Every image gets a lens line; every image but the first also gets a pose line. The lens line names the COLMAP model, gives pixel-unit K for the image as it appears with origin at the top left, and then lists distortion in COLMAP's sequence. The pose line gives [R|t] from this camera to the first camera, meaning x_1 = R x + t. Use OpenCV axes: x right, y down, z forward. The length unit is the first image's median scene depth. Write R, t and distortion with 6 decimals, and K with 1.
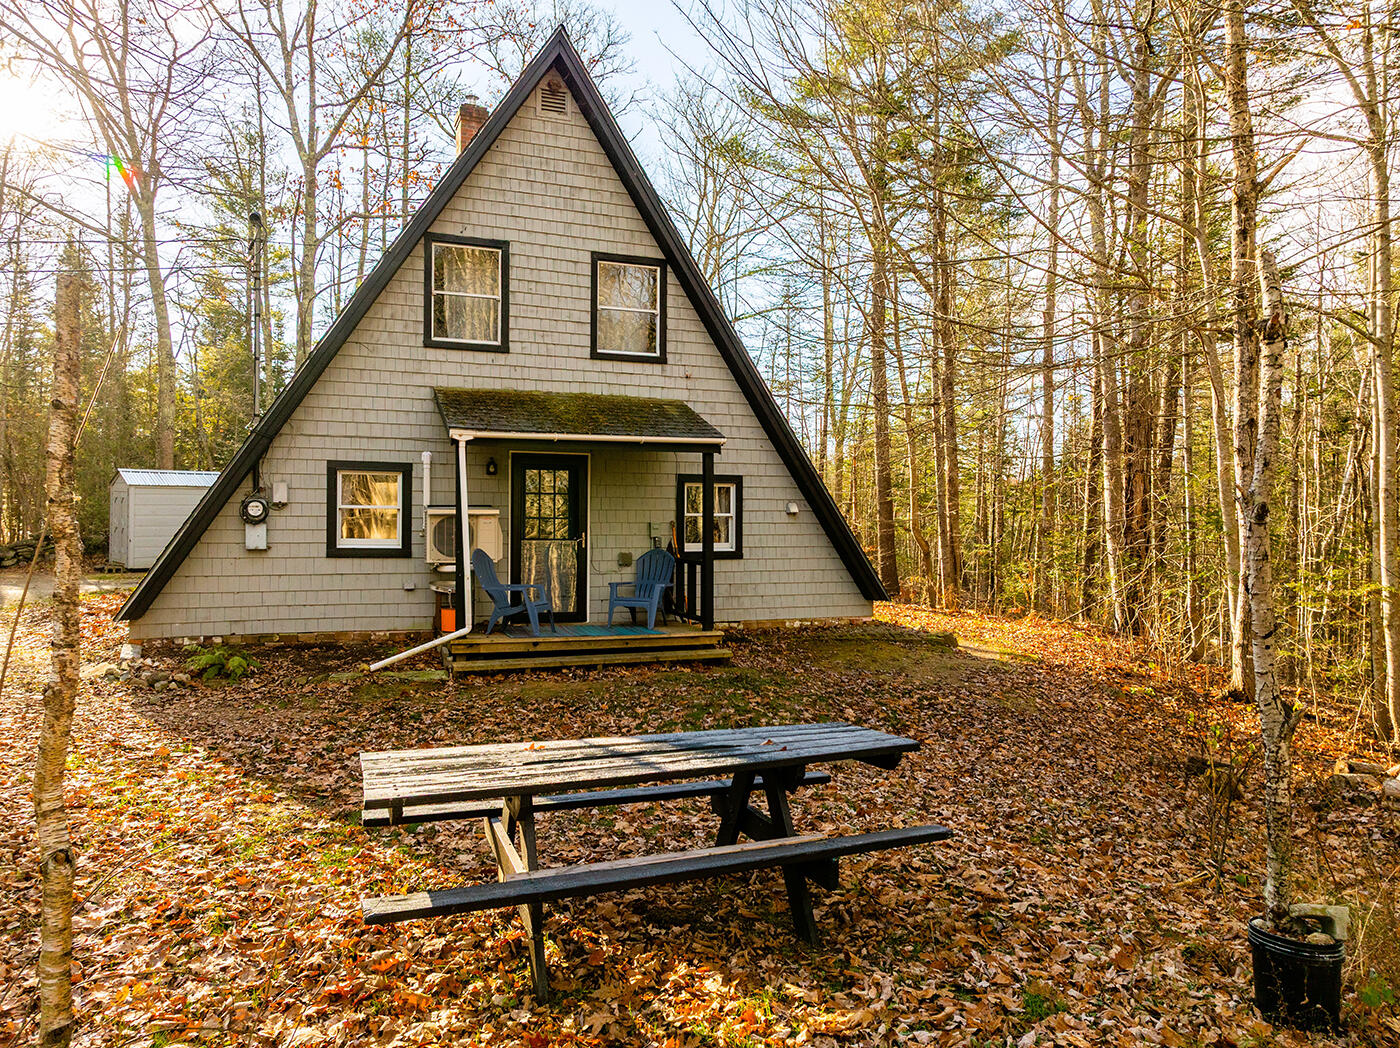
lens RADIAL K [[995.0, 0, 693.0], [0, 995.0, 525.7], [0, 0, 1]] dist [-0.042086, 0.025690]
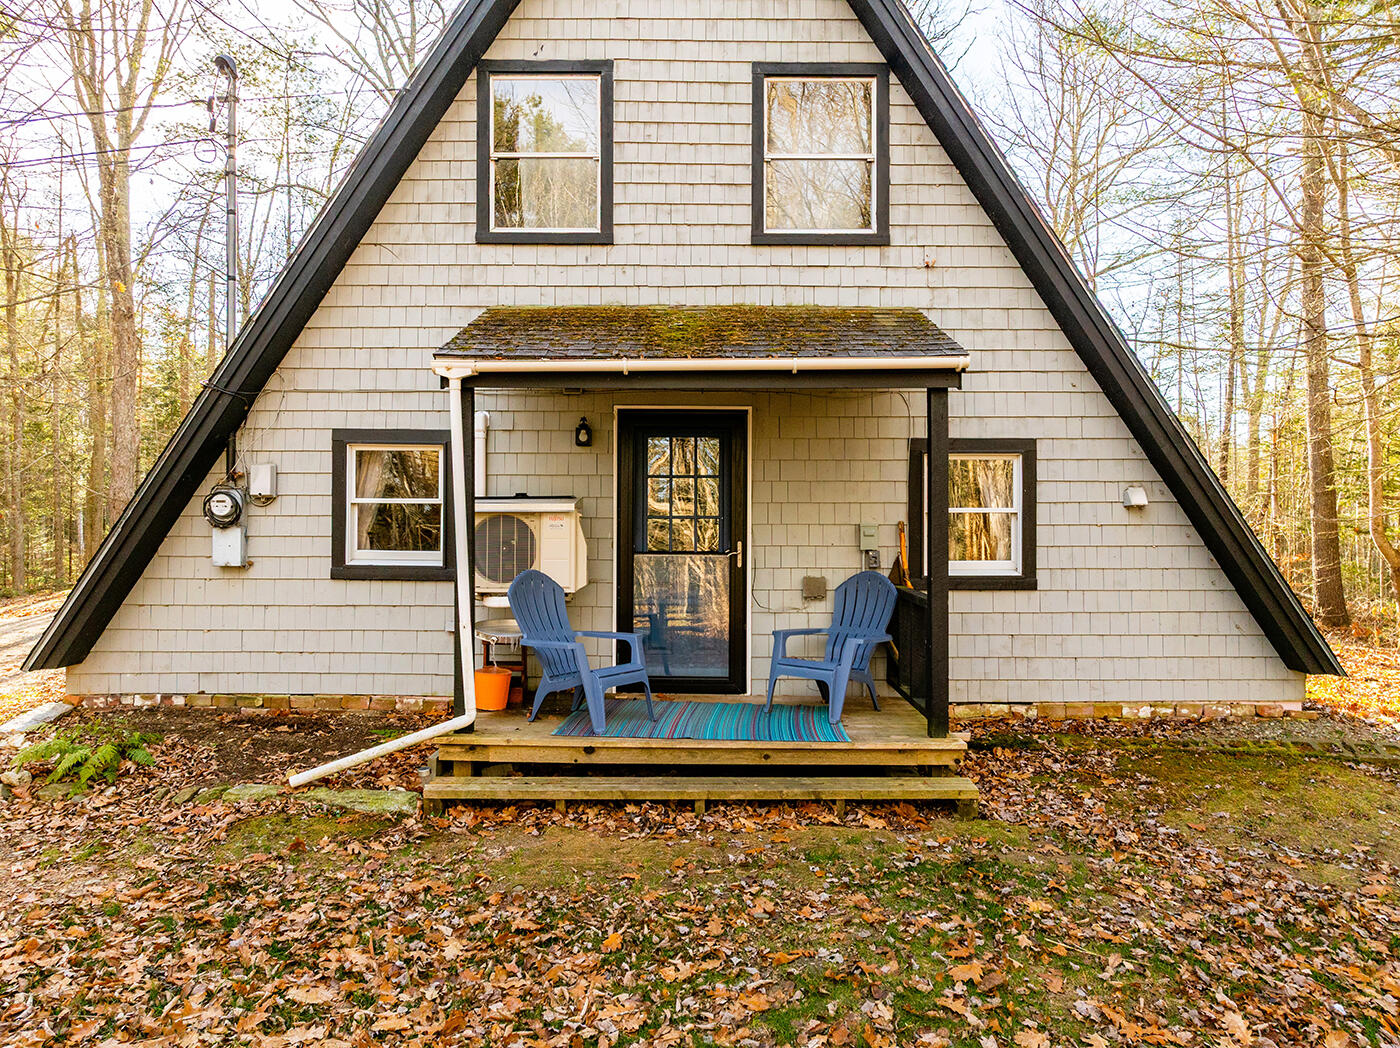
lens RADIAL K [[995.0, 0, 693.0], [0, 995.0, 525.7], [0, 0, 1]] dist [-0.042086, 0.025690]
pose [[0.930025, -0.000869, -0.367494, 0.081321], [0.000968, 1.000000, 0.000086, -0.002728], [0.367494, -0.000436, 0.930026, 0.456401]]
